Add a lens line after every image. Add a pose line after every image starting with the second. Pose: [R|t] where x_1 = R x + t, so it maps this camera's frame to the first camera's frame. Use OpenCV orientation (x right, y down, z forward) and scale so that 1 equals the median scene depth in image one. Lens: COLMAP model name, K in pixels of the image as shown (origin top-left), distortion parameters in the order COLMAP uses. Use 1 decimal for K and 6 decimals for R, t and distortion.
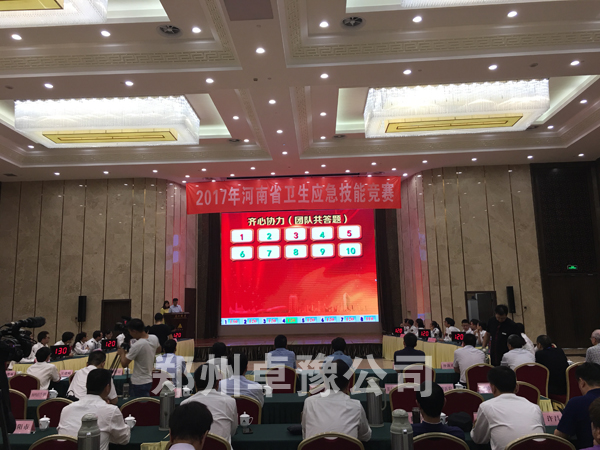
lens RADIAL K [[530.8, 0, 299.8], [0, 530.8, 217.6], [0, 0, 1]] dist [0.092172, -0.150377]
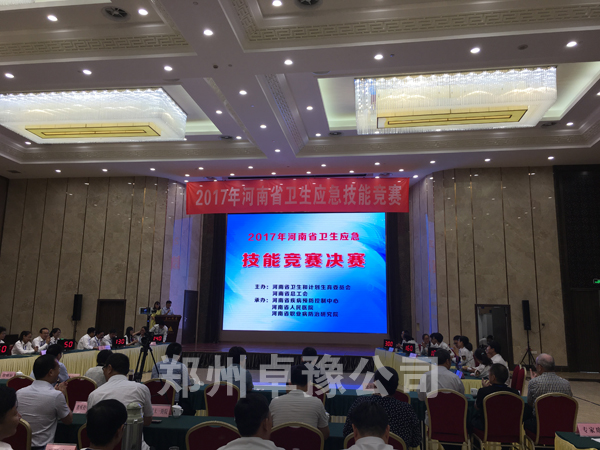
lens RADIAL K [[530.8, 0, 299.8], [0, 530.8, 217.6], [0, 0, 1]] dist [0.092172, -0.150377]
pose [[0.994544, 0.020068, -0.102374, 0.102708], [-0.021451, 0.999693, -0.012431, 0.008163], [0.102093, 0.014559, 0.994668, 0.056754]]
